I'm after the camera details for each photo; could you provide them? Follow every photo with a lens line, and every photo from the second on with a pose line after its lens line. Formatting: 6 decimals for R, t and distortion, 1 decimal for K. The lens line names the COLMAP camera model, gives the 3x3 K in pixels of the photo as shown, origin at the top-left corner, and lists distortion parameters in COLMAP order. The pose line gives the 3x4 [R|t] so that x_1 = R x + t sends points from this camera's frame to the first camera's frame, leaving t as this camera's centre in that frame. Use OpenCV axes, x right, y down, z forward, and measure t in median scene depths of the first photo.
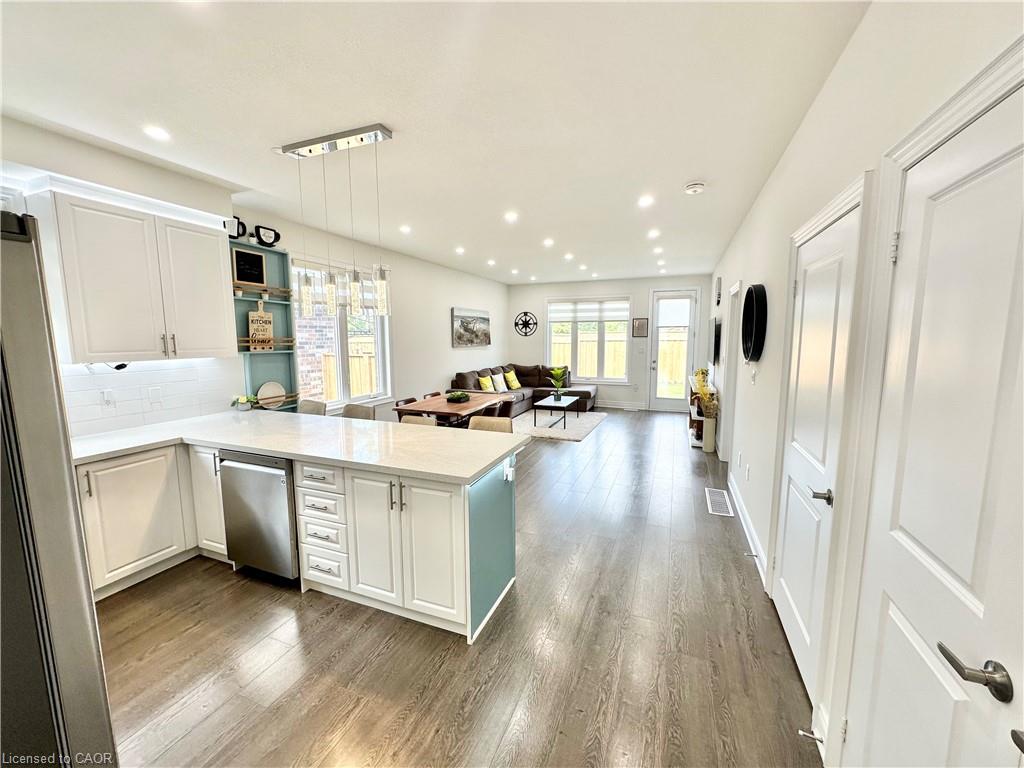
lens RADIAL K [[401.5, 0, 519.7], [0, 401.5, 381.2], [0, 0, 1]] dist [-0.006528, 0.000014]
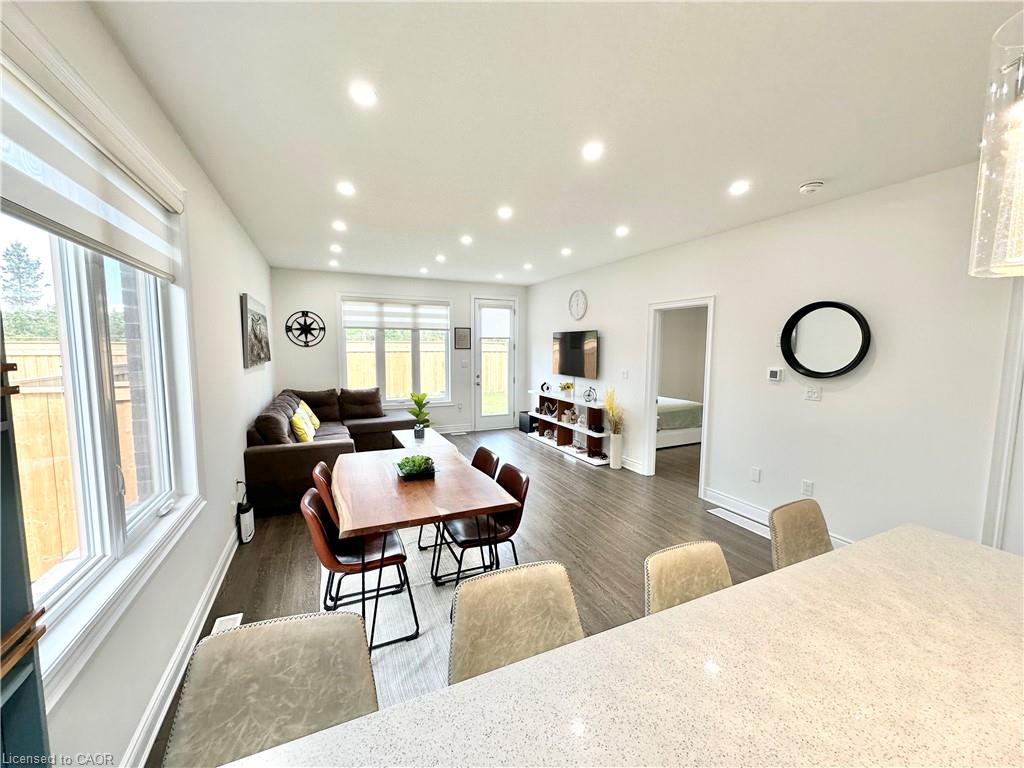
lens RADIAL K [[401.5, 0, 509.1], [0, 401.5, 383.6], [0, 0, 1]] dist [-0.006528, 0.000014]
pose [[0.698142, -0.059774, 0.713460, -0.255120], [0.070385, 0.997412, 0.014690, -0.039953], [-0.712491, 0.039961, 0.700542, 0.316713]]
